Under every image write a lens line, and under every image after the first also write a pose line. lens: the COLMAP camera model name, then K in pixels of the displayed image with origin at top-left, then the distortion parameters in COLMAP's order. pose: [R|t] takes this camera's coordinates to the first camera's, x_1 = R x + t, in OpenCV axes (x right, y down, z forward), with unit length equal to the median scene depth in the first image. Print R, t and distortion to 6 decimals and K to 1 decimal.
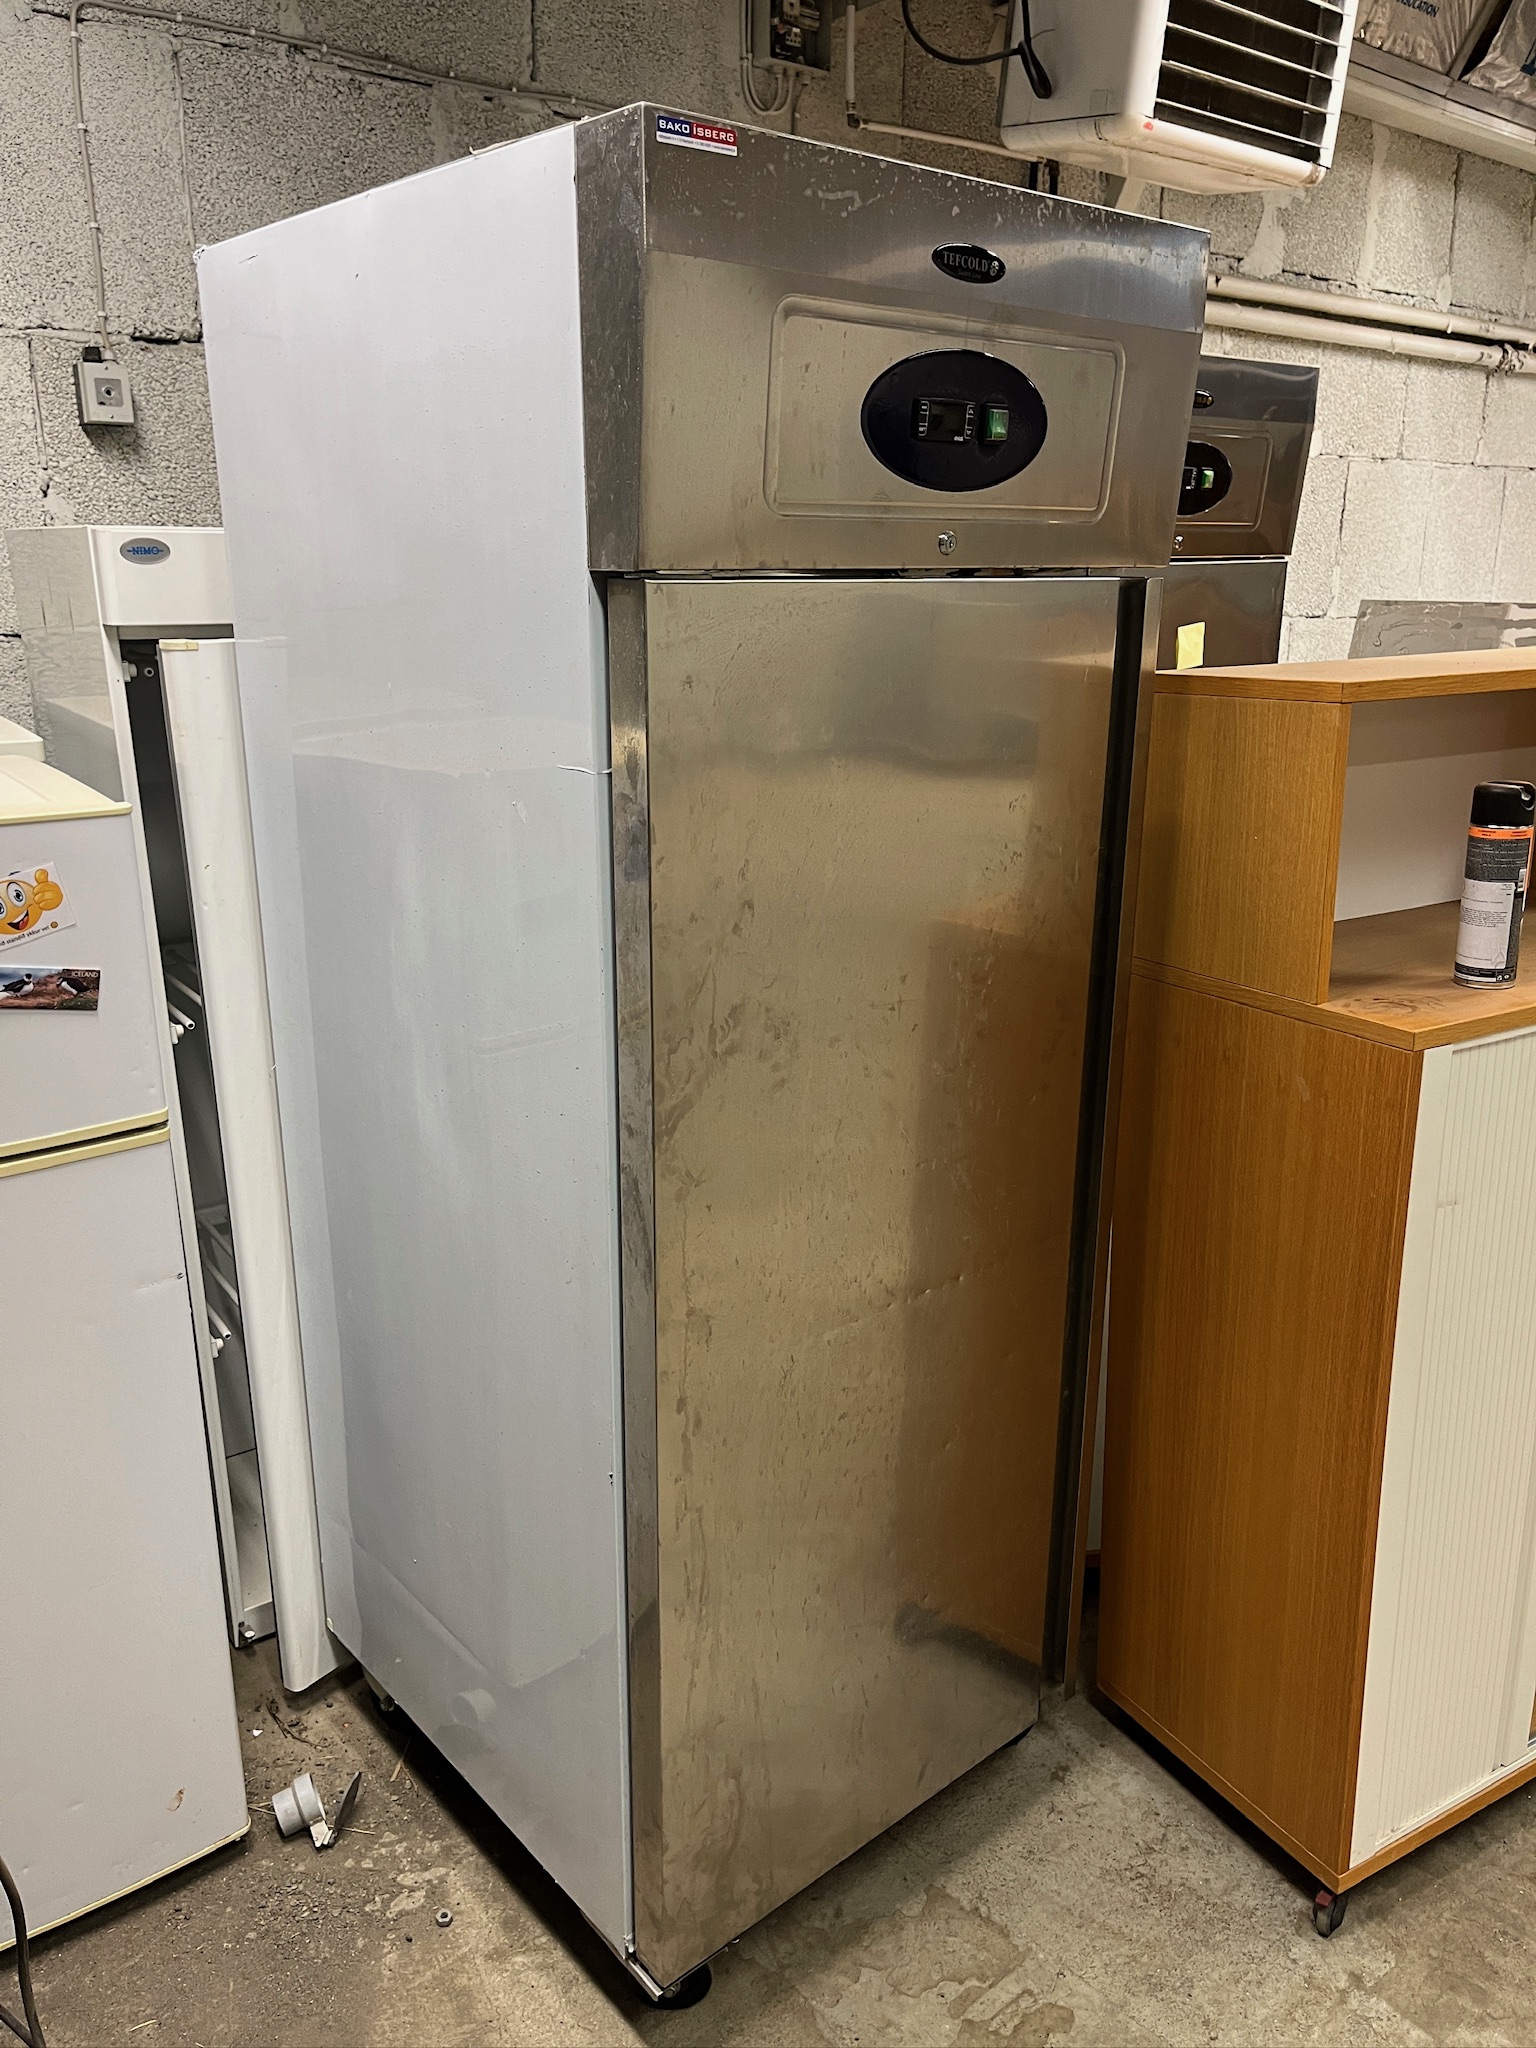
lens RADIAL K [[1573.5, 0, 793.1], [0, 1573.5, 1015.5], [0, 0, 1]] dist [0.083835, -0.121273]
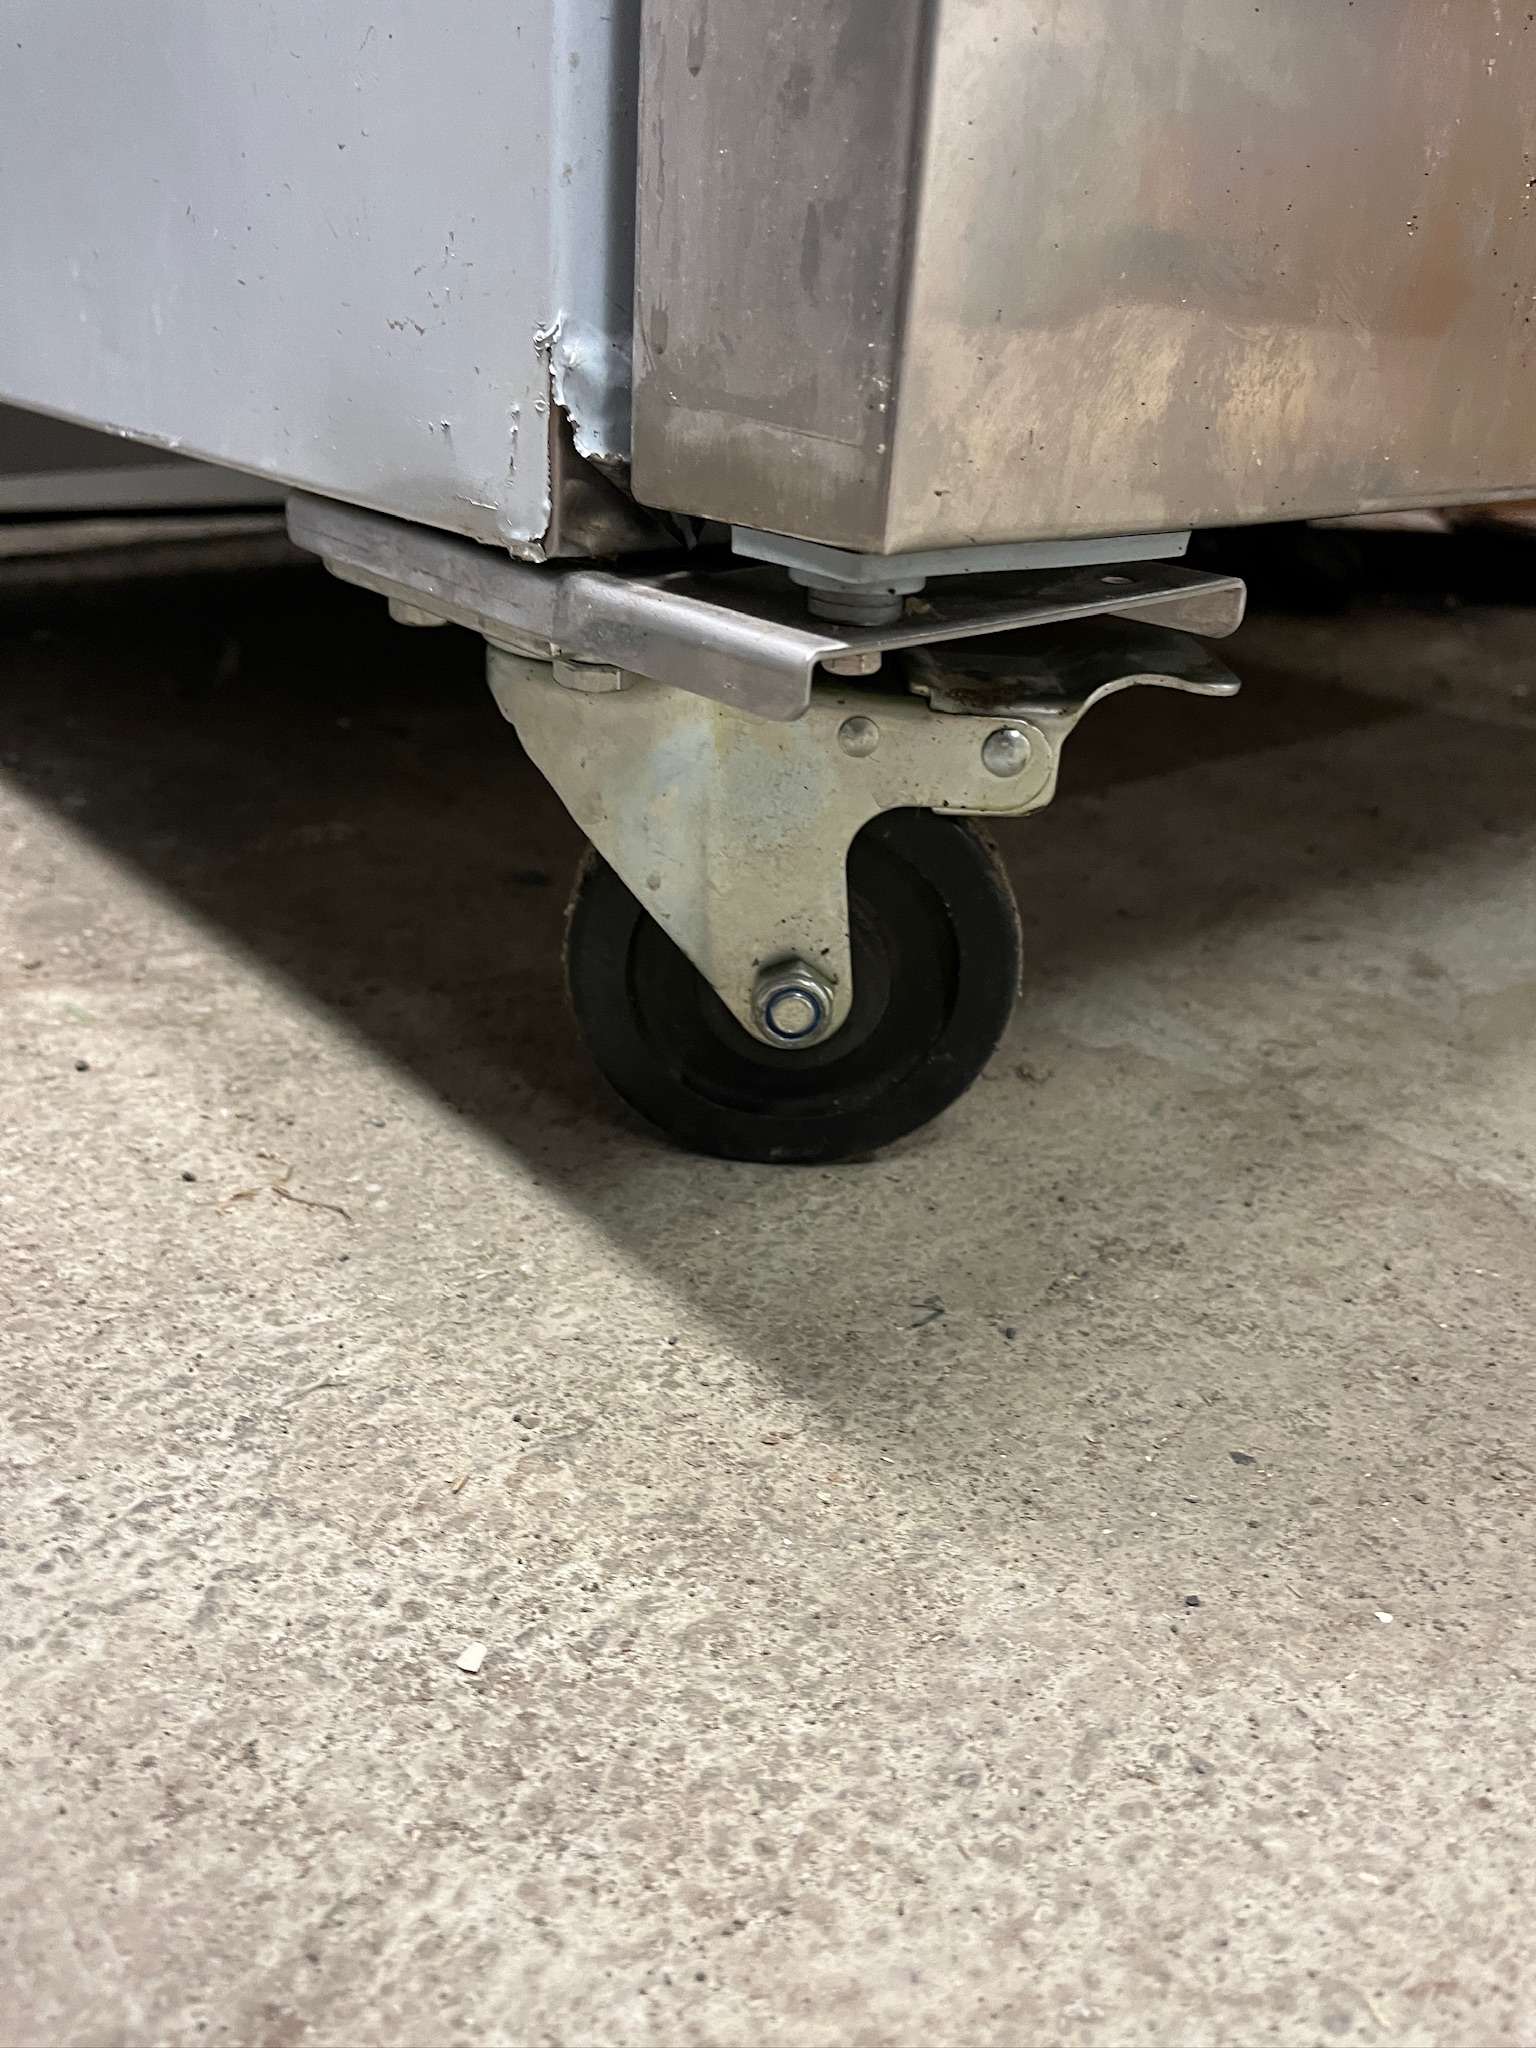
lens RADIAL K [[1573.5, 0, 768.2], [0, 1573.5, 1025.5], [0, 0, 1]] dist [0.083835, -0.121273]
pose [[0.998911, 0.041957, 0.020424, -0.075275], [-0.044401, 0.989243, 0.139379, 0.528550], [-0.014356, -0.140134, 0.990028, 0.741027]]
